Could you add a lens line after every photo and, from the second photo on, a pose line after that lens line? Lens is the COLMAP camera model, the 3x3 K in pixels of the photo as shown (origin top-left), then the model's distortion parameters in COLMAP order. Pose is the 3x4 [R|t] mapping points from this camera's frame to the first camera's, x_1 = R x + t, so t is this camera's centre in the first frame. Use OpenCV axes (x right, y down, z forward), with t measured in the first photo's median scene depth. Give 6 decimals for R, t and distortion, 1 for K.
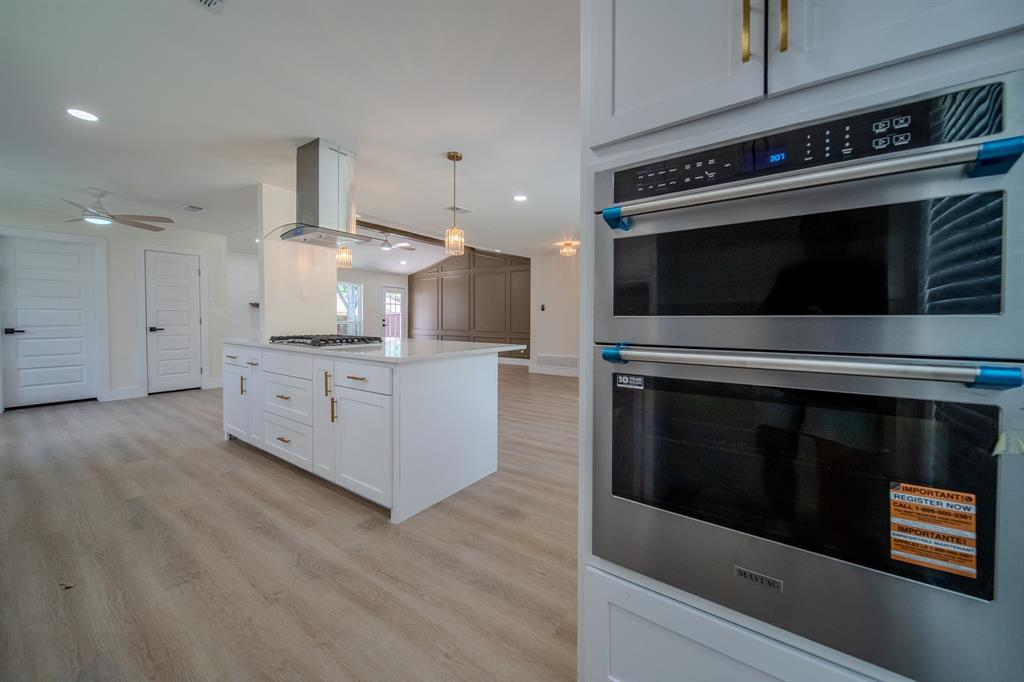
lens RADIAL K [[372.3, 0, 513.1], [0, 372.3, 322.4], [0, 0, 1]] dist [-0.001268, -0.000222]
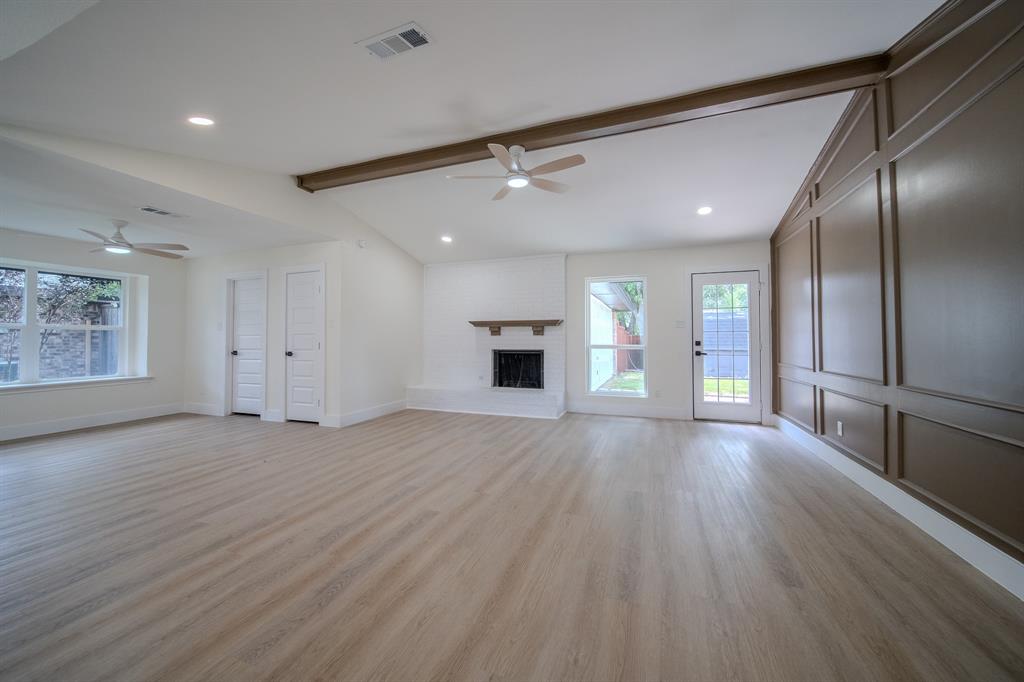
lens RADIAL K [[376.1, 0, 514.1], [0, 376.1, 333.8], [0, 0, 1]] dist [-0.002898, -0.000531]
pose [[0.256741, -0.027870, -0.966078, 0.187647], [-0.002417, 0.999562, -0.029478, -0.008061], [0.966477, 0.009903, 0.256561, 1.878583]]
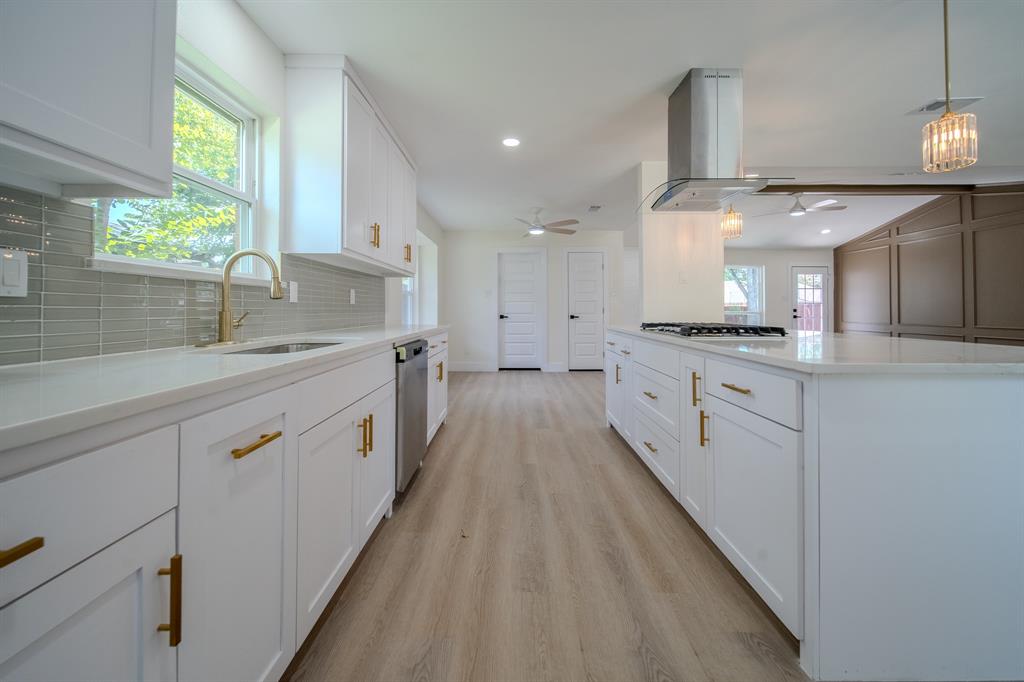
lens RADIAL K [[390.7, 0, 513.6], [0, 390.7, 308.3], [0, 0, 1]] dist [-0.002086, -0.000100]
pose [[0.571947, -0.008627, -0.820245, -0.048932], [-0.005064, 0.999889, -0.014047, 0.013148], [0.820275, 0.012188, 0.571840, 0.164942]]
